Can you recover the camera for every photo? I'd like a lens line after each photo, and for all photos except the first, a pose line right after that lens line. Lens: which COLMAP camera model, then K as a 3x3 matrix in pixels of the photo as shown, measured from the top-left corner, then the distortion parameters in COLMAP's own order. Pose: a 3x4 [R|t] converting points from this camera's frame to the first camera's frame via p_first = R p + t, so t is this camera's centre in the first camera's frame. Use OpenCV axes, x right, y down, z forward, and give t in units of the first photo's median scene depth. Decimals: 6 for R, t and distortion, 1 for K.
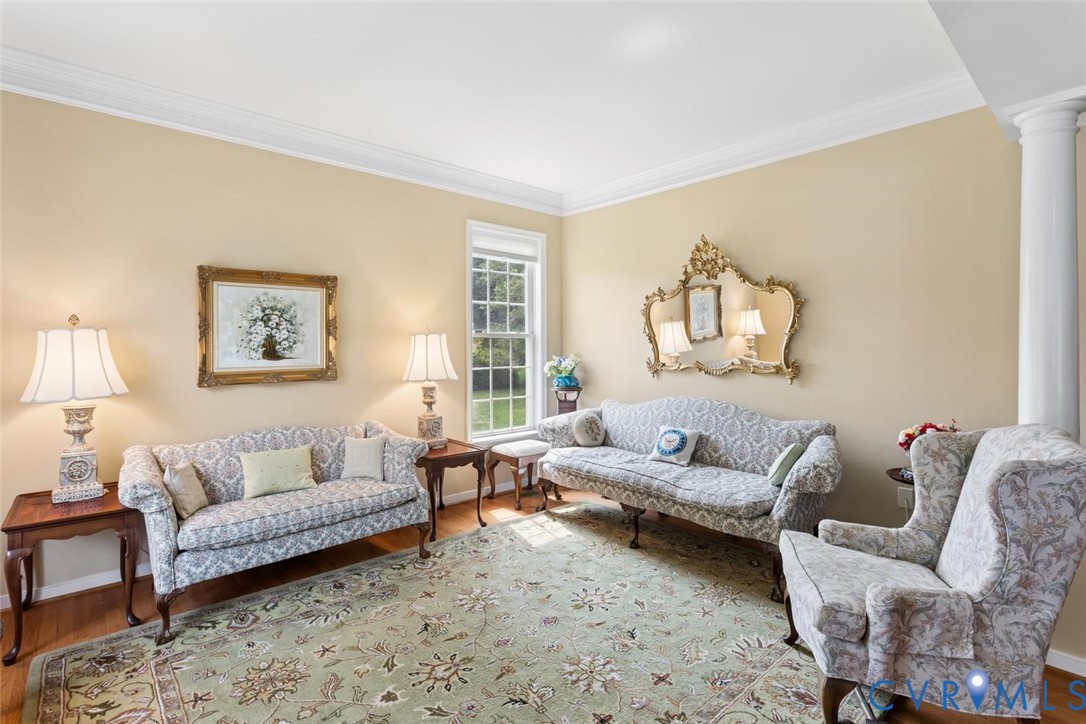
lens RADIAL K [[515.2, 0, 528.2], [0, 515.2, 343.1], [0, 0, 1]] dist [-0.001545, 0.002499]
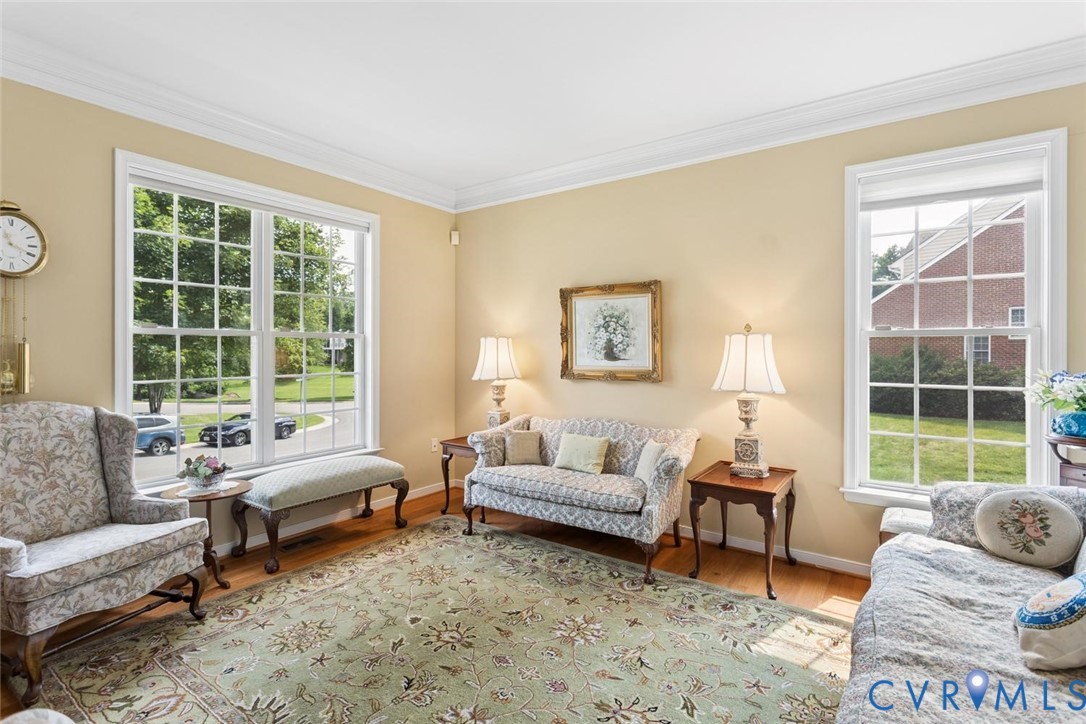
lens RADIAL K [[515.2, 0, 534.8], [0, 515.2, 351.8], [0, 0, 1]] dist [-0.001545, 0.002499]
pose [[0.233573, 0.006601, -0.972317, 0.604739], [-0.000800, 0.999978, 0.006597, 0.005313], [0.972339, -0.000763, 0.233573, 0.573759]]
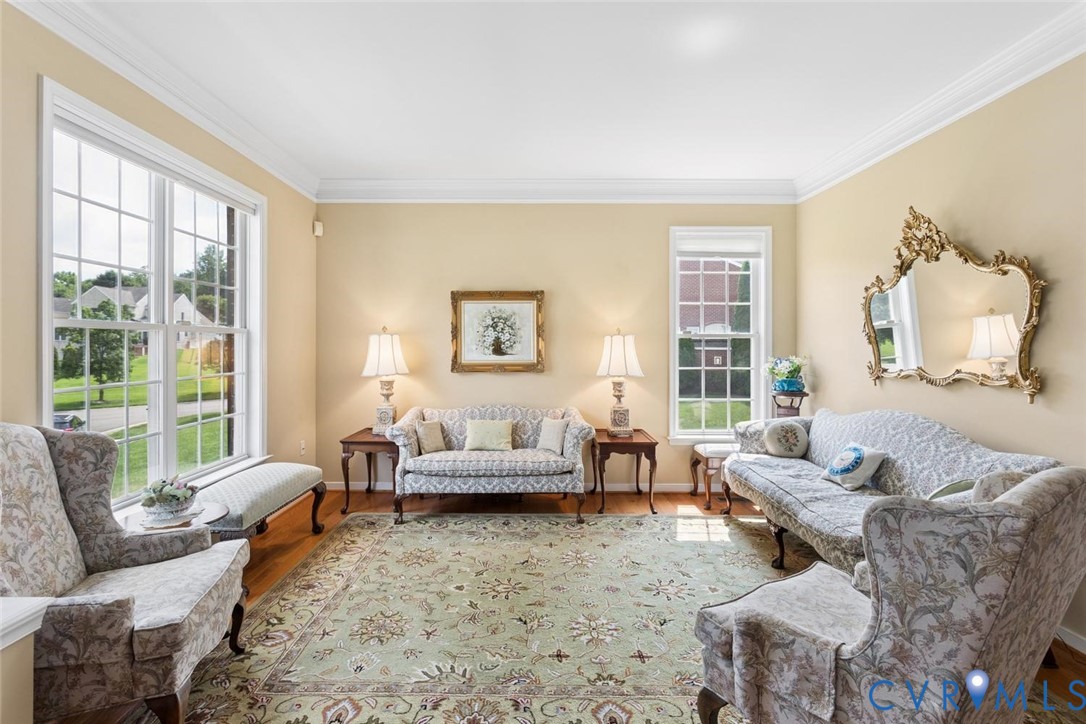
lens RADIAL K [[515.2, 0, 533.2], [0, 515.2, 345.5], [0, 0, 1]] dist [-0.001545, 0.002499]
pose [[0.754144, 0.004800, -0.656691, 0.481480], [-0.002823, 0.999988, 0.004067, 0.000725], [0.656703, -0.001213, 0.754149, 0.027238]]
